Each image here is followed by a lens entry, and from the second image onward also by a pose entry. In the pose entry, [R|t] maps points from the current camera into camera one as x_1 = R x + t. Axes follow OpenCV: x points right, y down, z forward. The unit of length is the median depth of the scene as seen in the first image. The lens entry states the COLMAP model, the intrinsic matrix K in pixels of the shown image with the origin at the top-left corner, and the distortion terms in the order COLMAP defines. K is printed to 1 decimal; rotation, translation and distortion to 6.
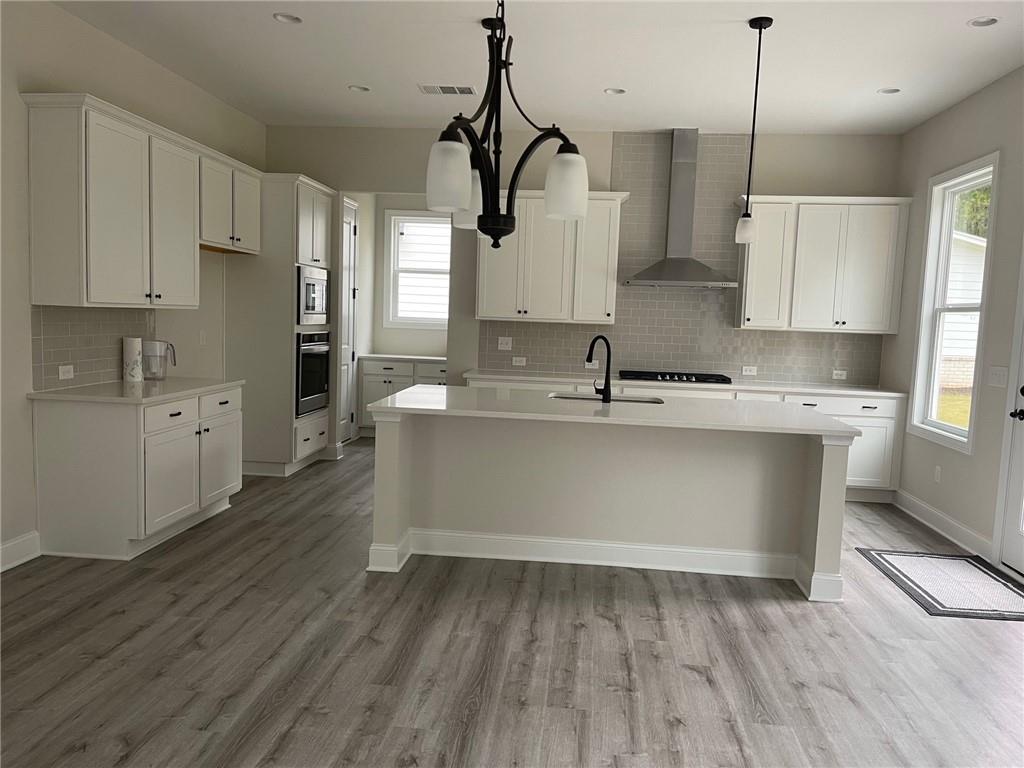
lens RADIAL K [[781.8, 0, 521.5], [0, 781.8, 392.1], [0, 0, 1]] dist [0.090246, -0.111861]
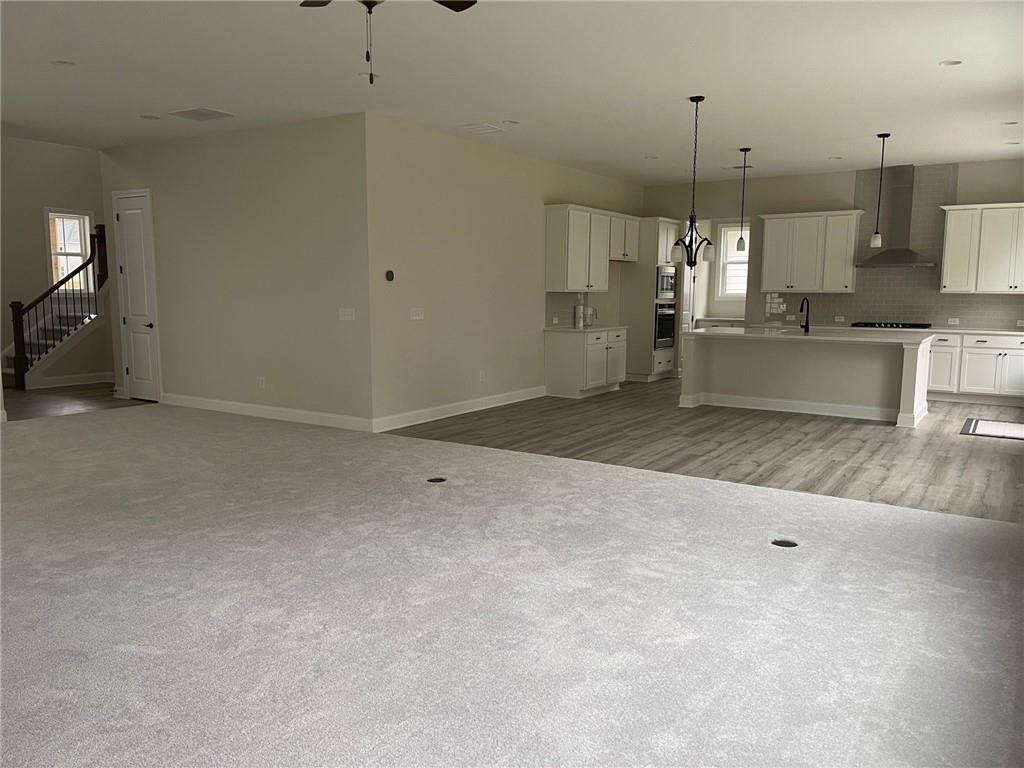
lens RADIAL K [[781.8, 0, 505.7], [0, 781.8, 382.3], [0, 0, 1]] dist [0.090246, -0.111861]
pose [[0.879502, 0.025543, -0.475209, 0.281062], [-0.021078, 0.999669, 0.014723, 0.089683], [0.475428, -0.002932, 0.879750, -0.775601]]
